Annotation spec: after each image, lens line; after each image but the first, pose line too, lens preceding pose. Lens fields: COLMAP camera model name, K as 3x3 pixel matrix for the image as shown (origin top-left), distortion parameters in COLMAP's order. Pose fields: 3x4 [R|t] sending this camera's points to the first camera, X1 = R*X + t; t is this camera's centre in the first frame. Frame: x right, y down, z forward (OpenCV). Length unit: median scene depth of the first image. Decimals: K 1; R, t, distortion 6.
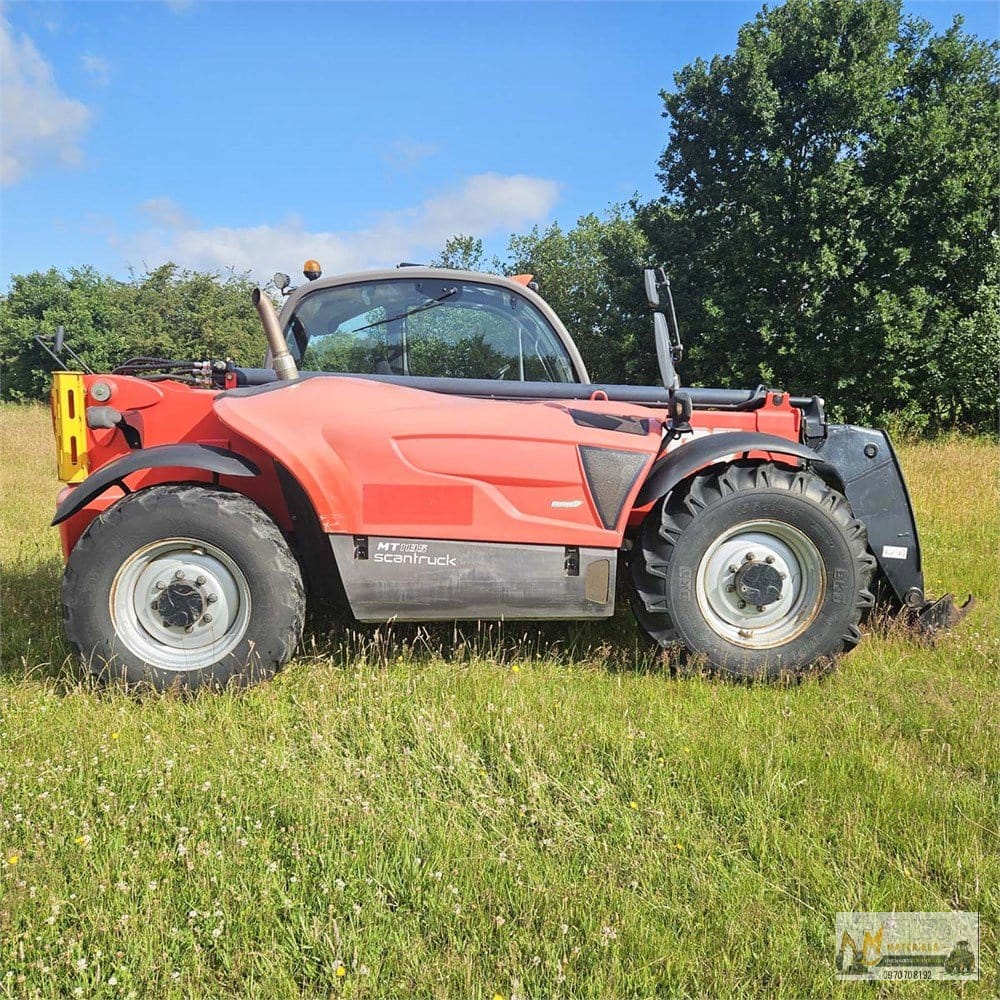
lens RADIAL K [[905.6, 0, 530.0], [0, 905.6, 514.0], [0, 0, 1]] dist [0.042028, 0.000000]
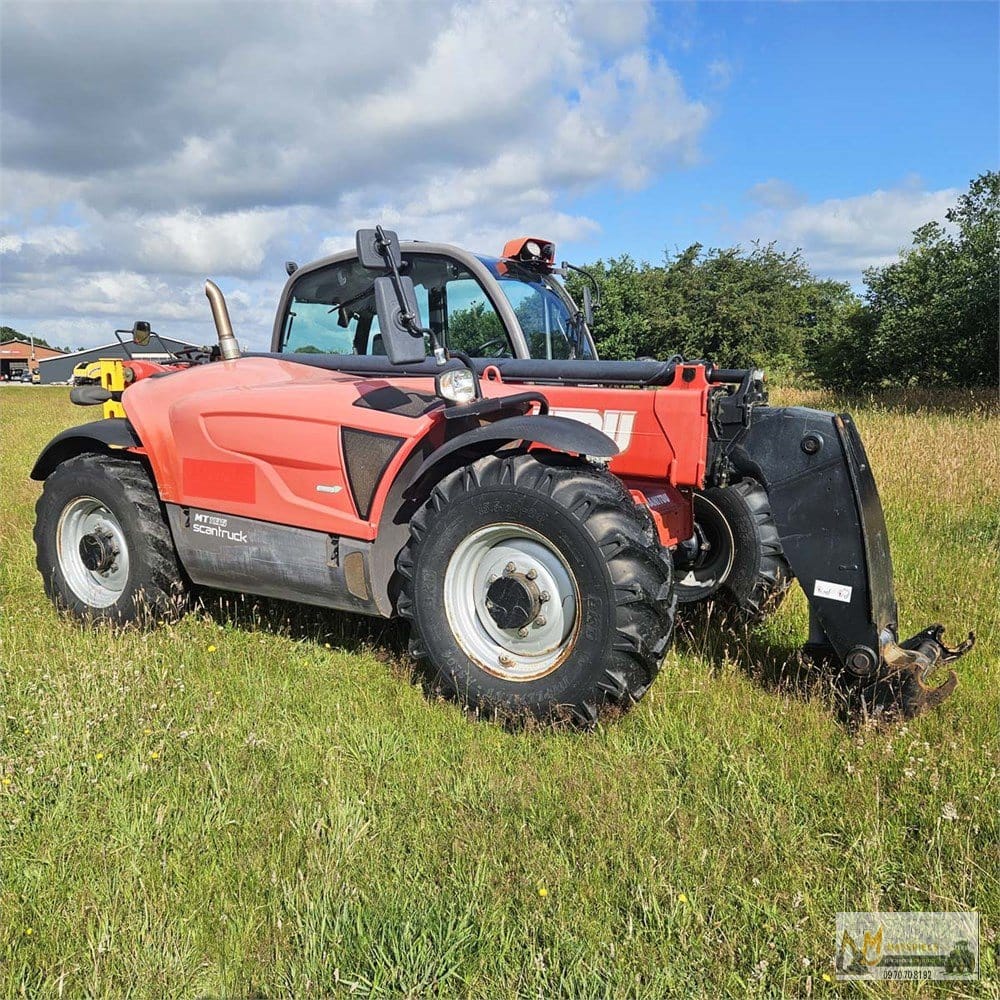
lens RADIAL K [[933.2, 0, 500.2], [0, 933.2, 495.4], [0, 0, 1]] dist [0.051428, 0.000000]
pose [[0.794434, 0.066217, -0.603730, 0.758825], [-0.065307, 0.997589, 0.023479, -0.037881], [0.603829, 0.020775, 0.796843, 0.332886]]
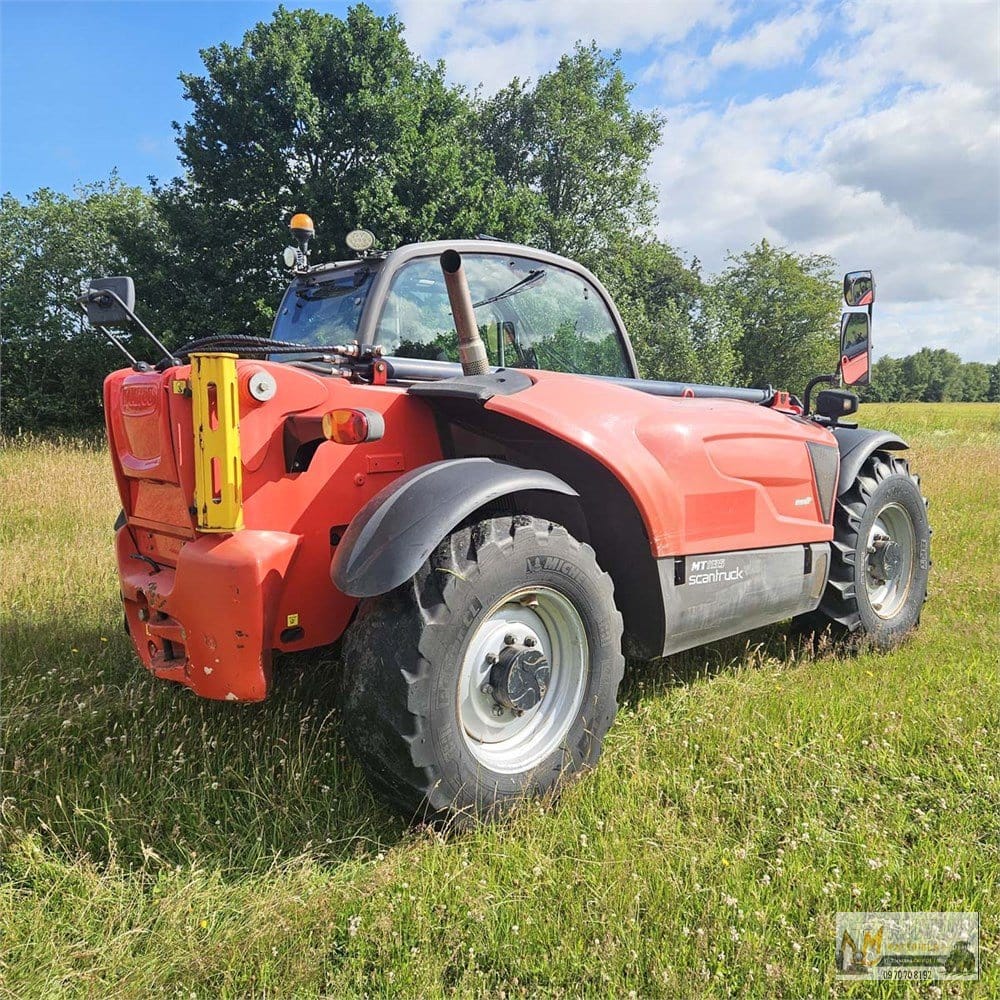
lens RADIAL K [[905.6, 0, 490.6], [0, 905.6, 506.3], [0, 0, 1]] dist [0.042028, 0.000000]
pose [[0.762211, -0.076145, 0.642835, -0.839688], [0.088427, 0.995996, 0.013129, -0.048144], [-0.641261, 0.046837, 0.765892, 0.454633]]
